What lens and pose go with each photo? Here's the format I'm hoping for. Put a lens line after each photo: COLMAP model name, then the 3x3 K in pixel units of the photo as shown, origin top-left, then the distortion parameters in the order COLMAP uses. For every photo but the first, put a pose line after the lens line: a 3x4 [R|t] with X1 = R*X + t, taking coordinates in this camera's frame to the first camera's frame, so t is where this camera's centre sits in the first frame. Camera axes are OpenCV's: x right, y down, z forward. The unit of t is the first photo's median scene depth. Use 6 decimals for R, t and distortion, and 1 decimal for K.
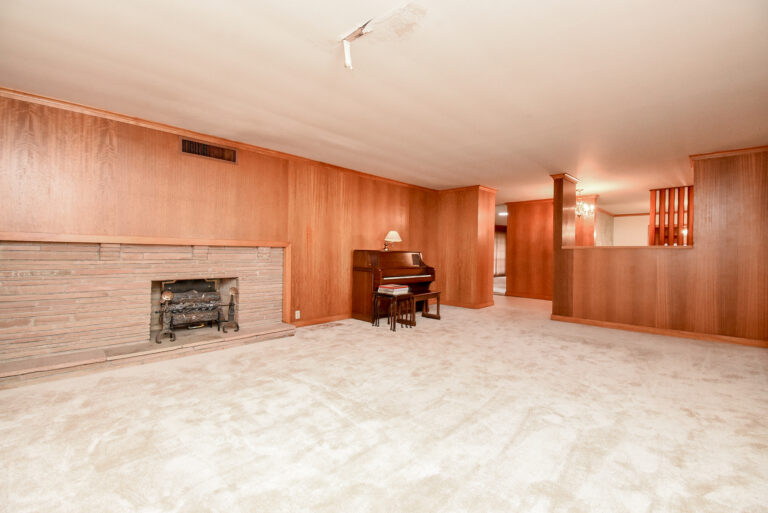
lens RADIAL K [[341.5, 0, 387.1], [0, 341.5, 255.0], [0, 0, 1]] dist [0.000721, -0.001333]
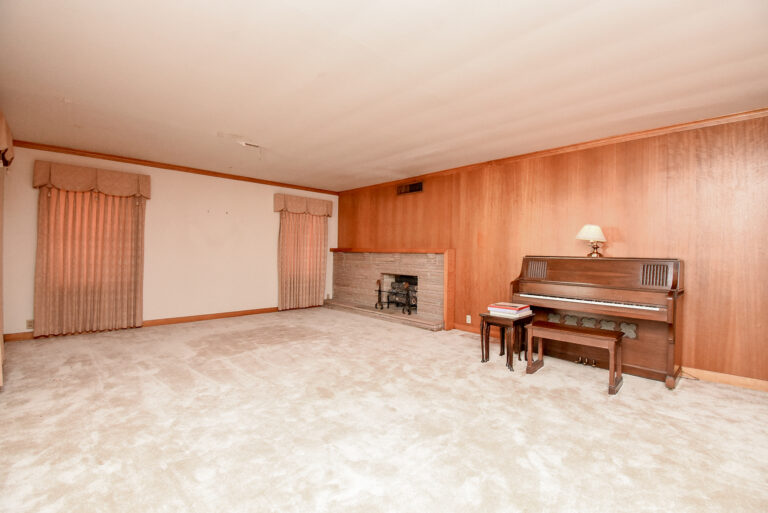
lens RADIAL K [[341.5, 0, 389.0], [0, 341.5, 255.6], [0, 0, 1]] dist [0.000721, -0.001333]
pose [[-0.035011, -0.014540, -0.999281, 0.766079], [-0.031967, 0.999399, -0.013421, 0.005944], [0.998876, 0.031475, -0.035454, 0.790390]]
